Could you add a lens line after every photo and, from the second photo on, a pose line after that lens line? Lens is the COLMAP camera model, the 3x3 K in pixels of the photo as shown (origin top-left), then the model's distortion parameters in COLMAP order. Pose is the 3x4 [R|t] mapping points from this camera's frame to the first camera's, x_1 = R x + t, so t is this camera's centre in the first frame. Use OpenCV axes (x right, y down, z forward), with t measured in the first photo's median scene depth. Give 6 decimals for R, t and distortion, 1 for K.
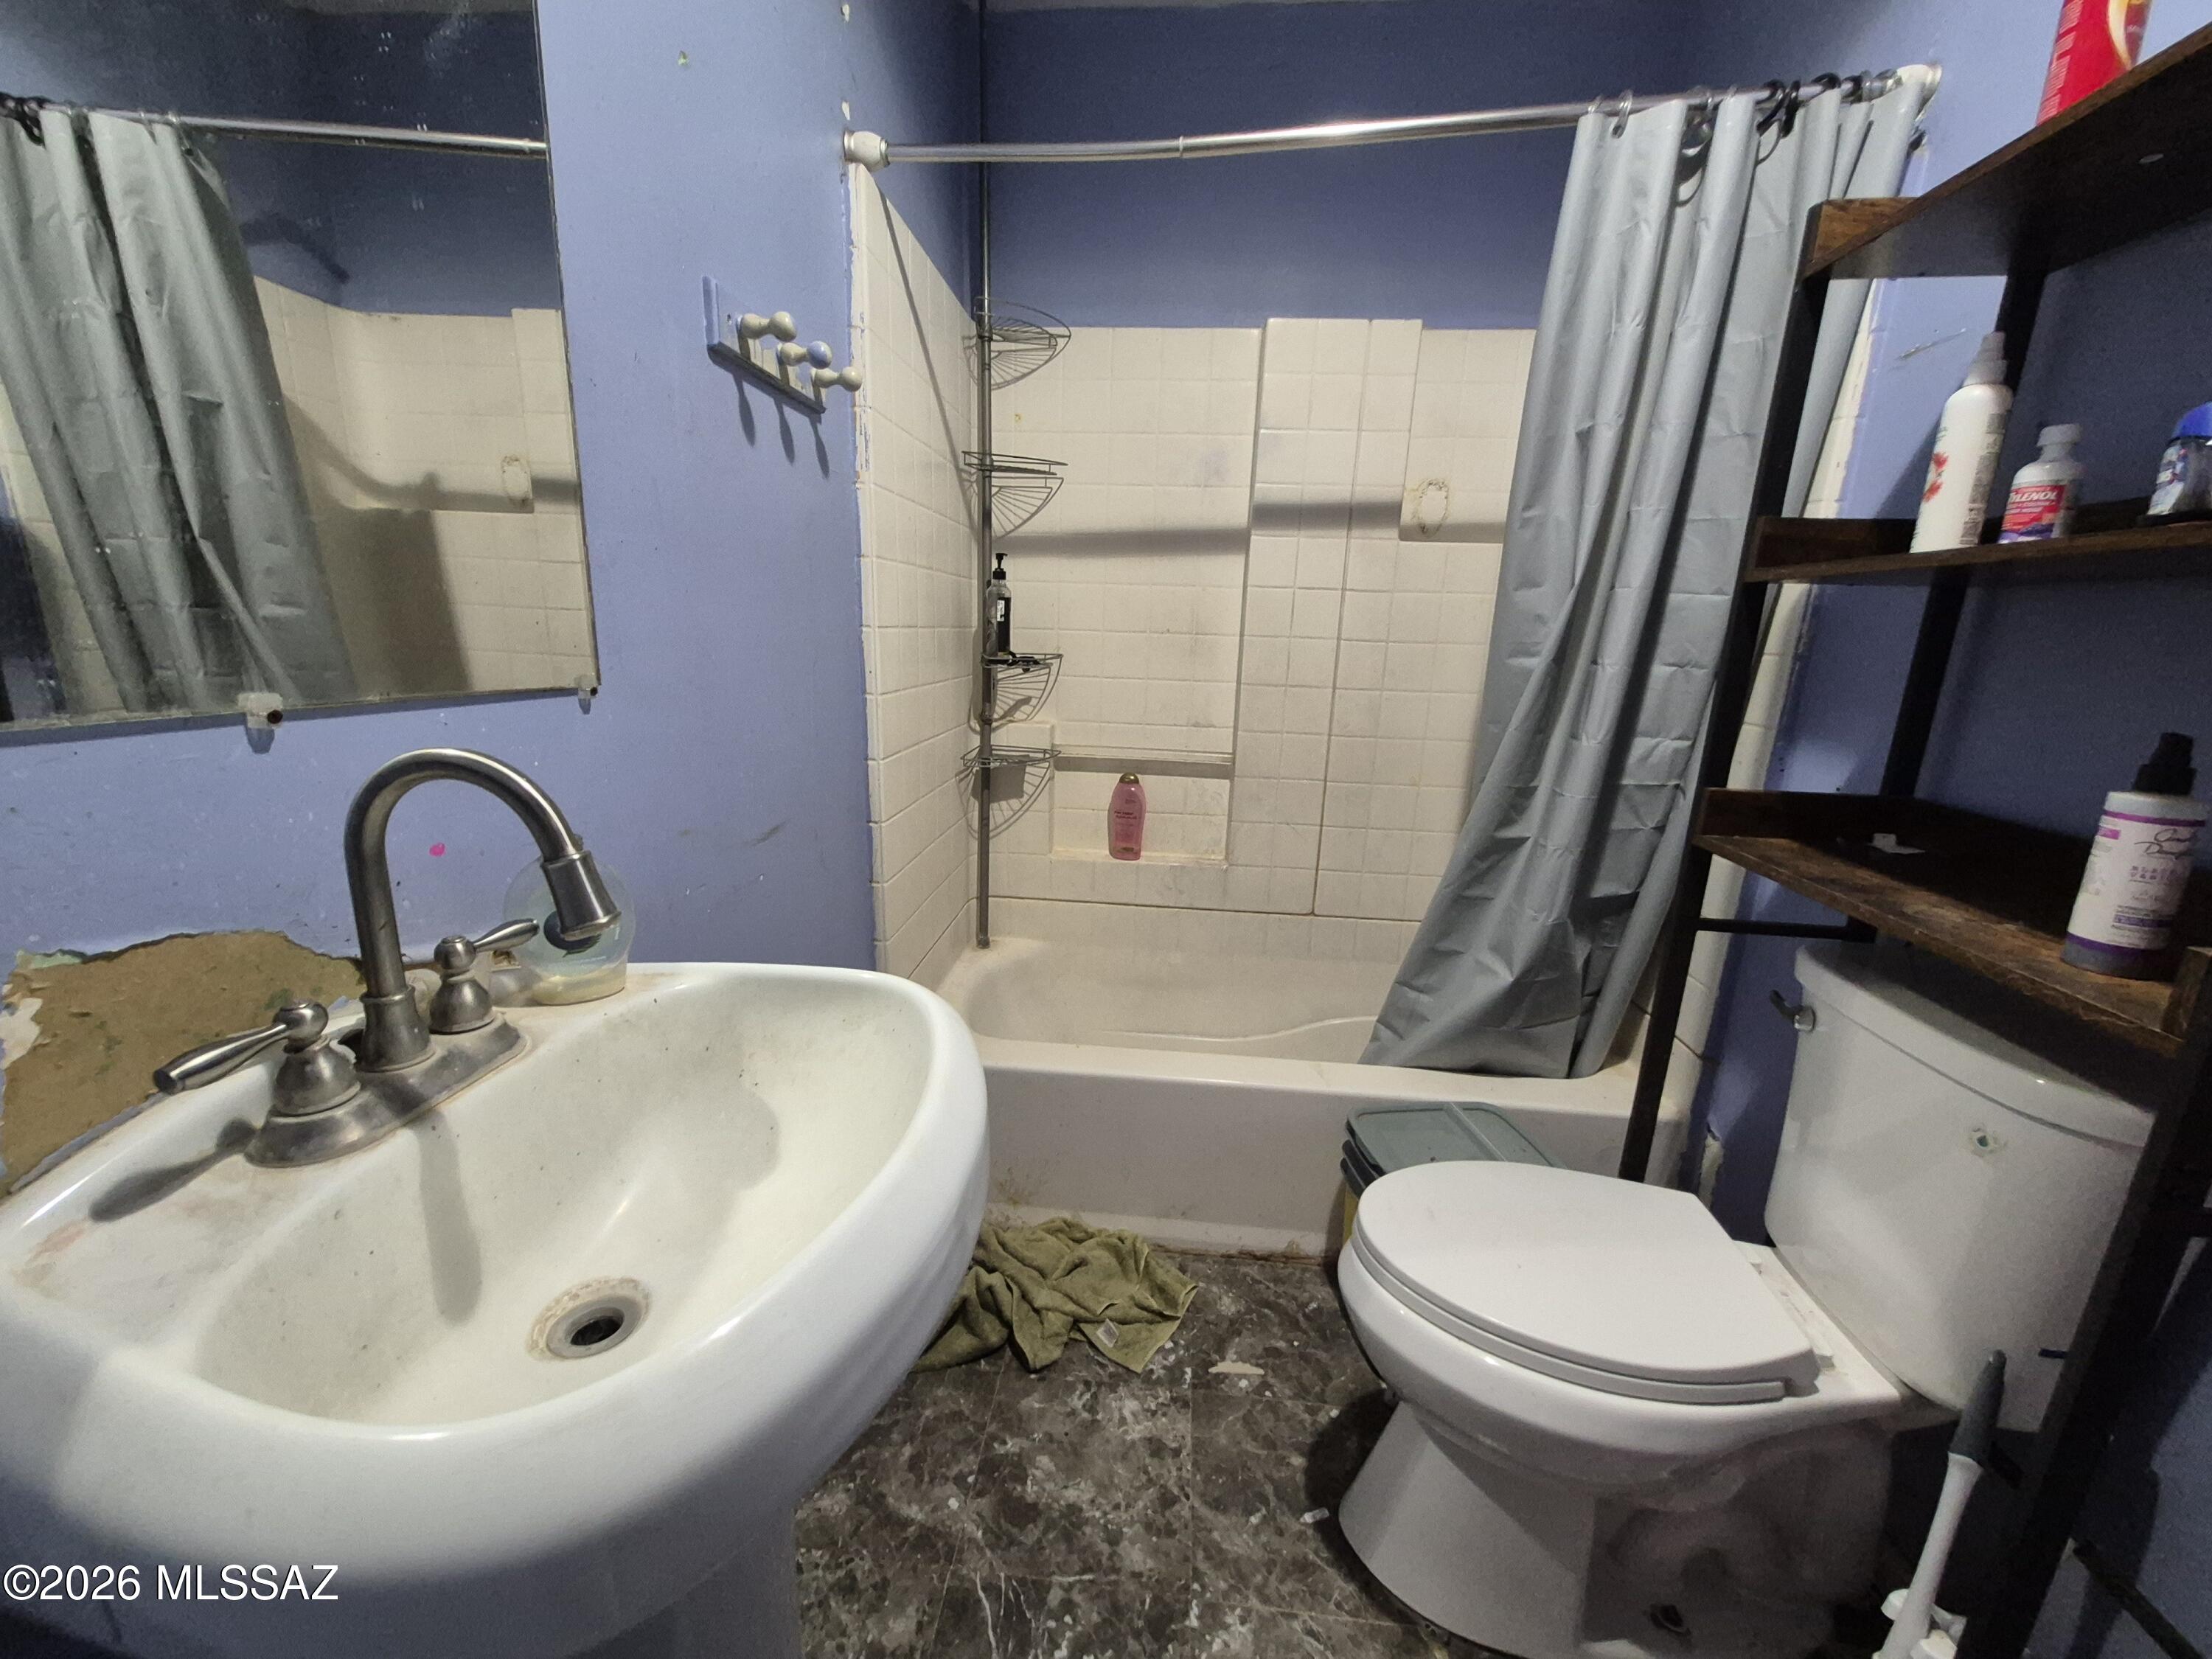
lens RADIAL K [[861.1, 0, 1108.1], [0, 861.1, 839.1], [0, 0, 1]] dist [0.000019, -0.001753]
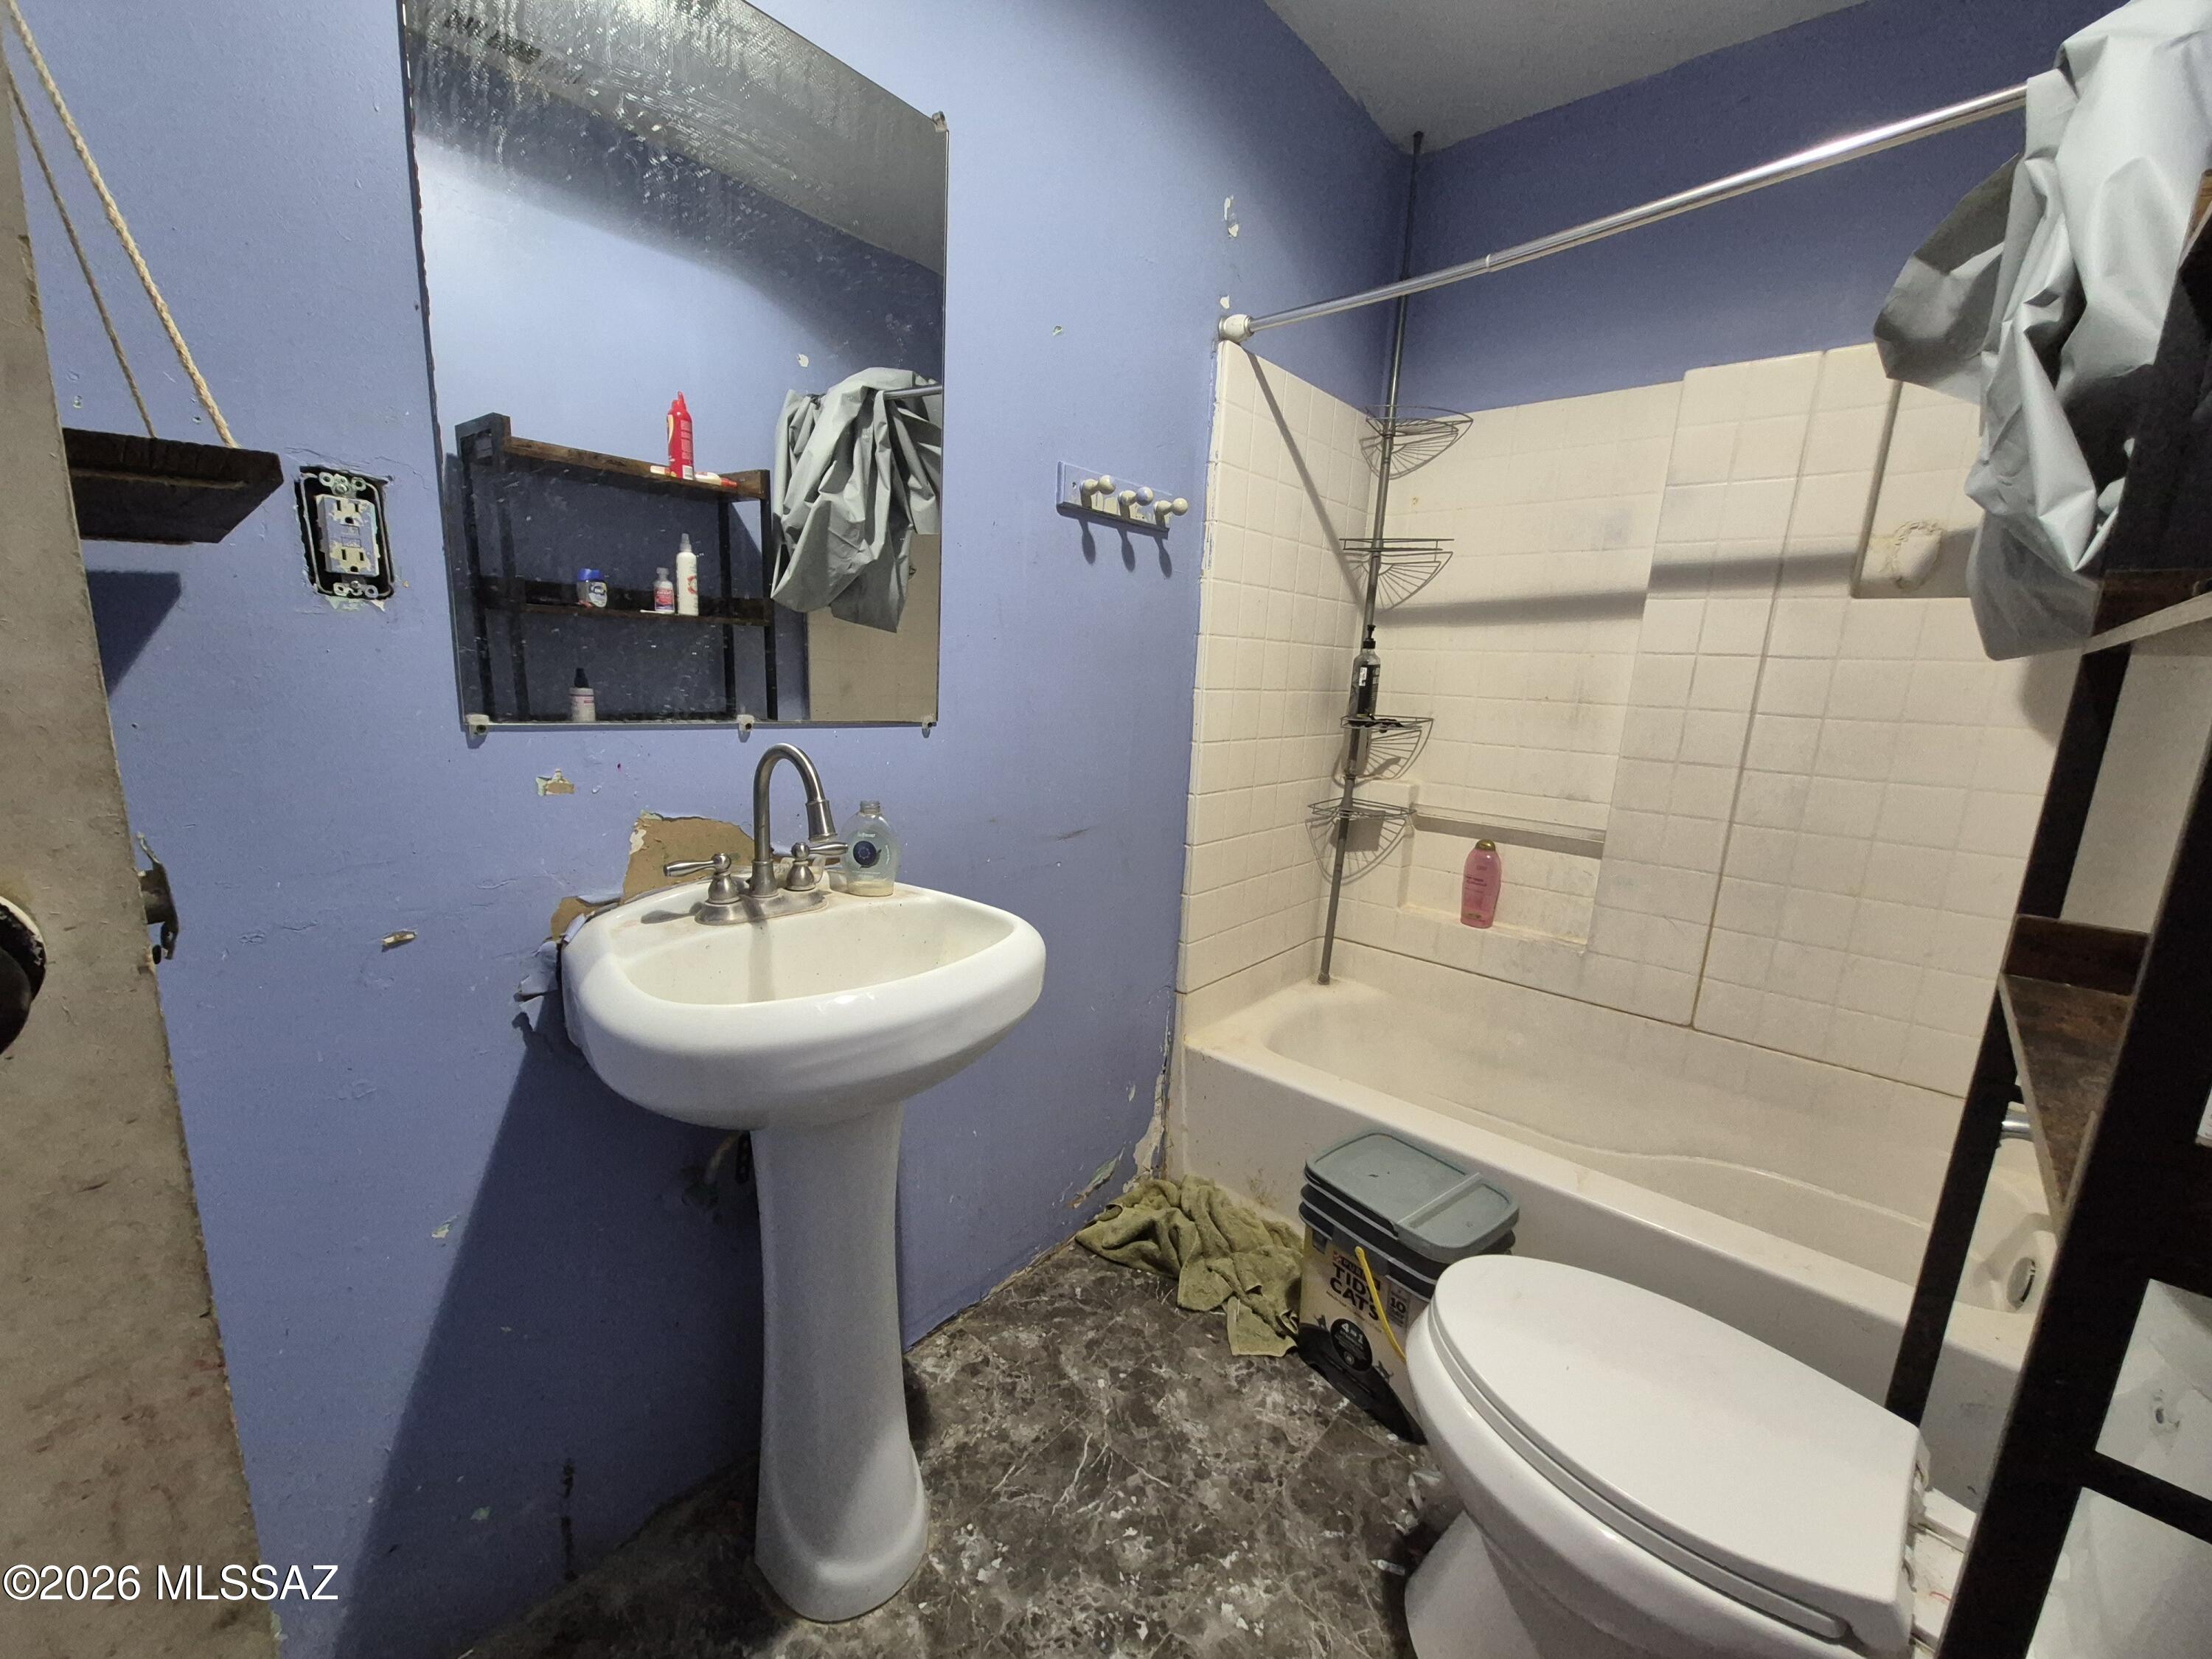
lens RADIAL K [[861.1, 0, 1104.5], [0, 861.1, 831.2], [0, 0, 1]] dist [0.000019, -0.001753]
pose [[0.809636, 0.112447, -0.576061, 0.379642], [-0.155870, 0.987427, -0.026324, 0.013366], [0.565858, 0.111103, 0.816983, -0.087157]]
